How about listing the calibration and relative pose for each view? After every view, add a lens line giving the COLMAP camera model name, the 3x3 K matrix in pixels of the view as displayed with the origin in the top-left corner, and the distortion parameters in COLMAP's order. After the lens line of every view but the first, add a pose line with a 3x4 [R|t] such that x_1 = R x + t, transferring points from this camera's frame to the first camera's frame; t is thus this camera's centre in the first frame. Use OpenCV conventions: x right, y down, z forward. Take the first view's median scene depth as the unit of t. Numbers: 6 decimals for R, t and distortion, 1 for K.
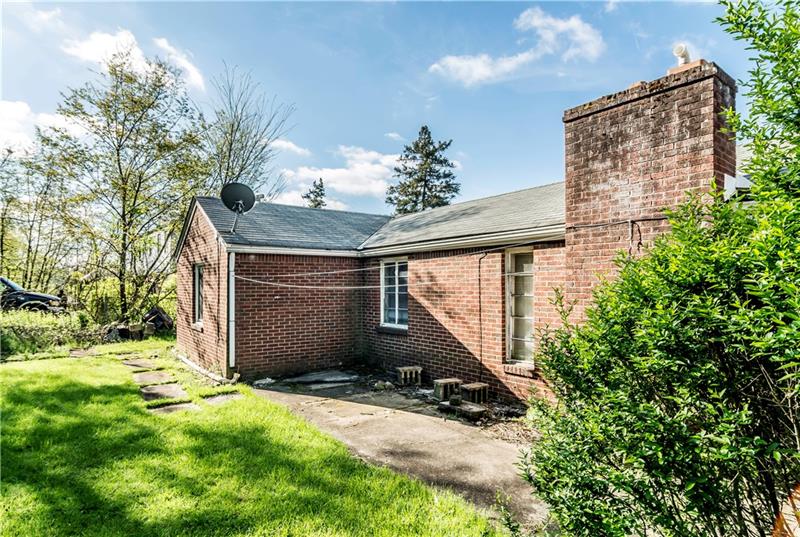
lens RADIAL K [[451.7, 0, 400.5], [0, 451.7, 276.4], [0, 0, 1]] dist [0.000516, 0.000232]
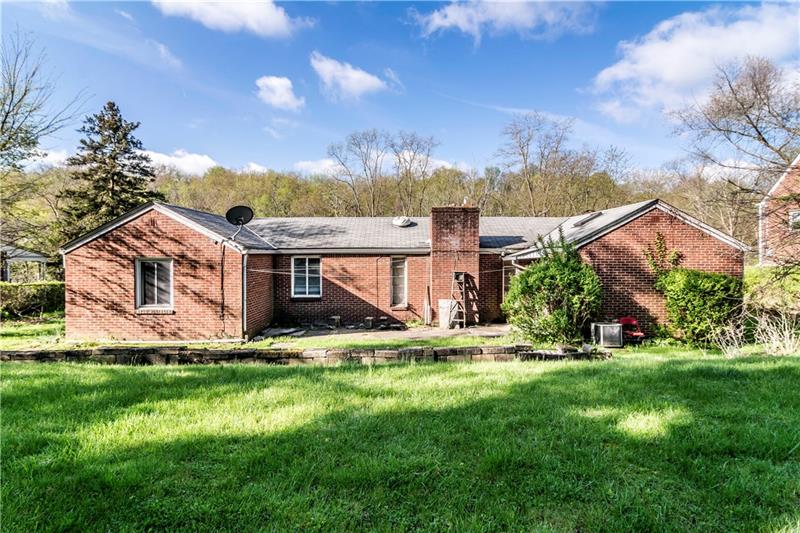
lens RADIAL K [[423.4, 0, 399.4], [0, 423.4, 257.0], [0, 0, 1]] dist [-0.002212, -0.000545]
pose [[0.600149, -0.005046, 0.799872, -1.172756], [-0.014795, 0.999739, 0.017407, -0.075661], [-0.799751, -0.022281, 0.599918, -0.238161]]
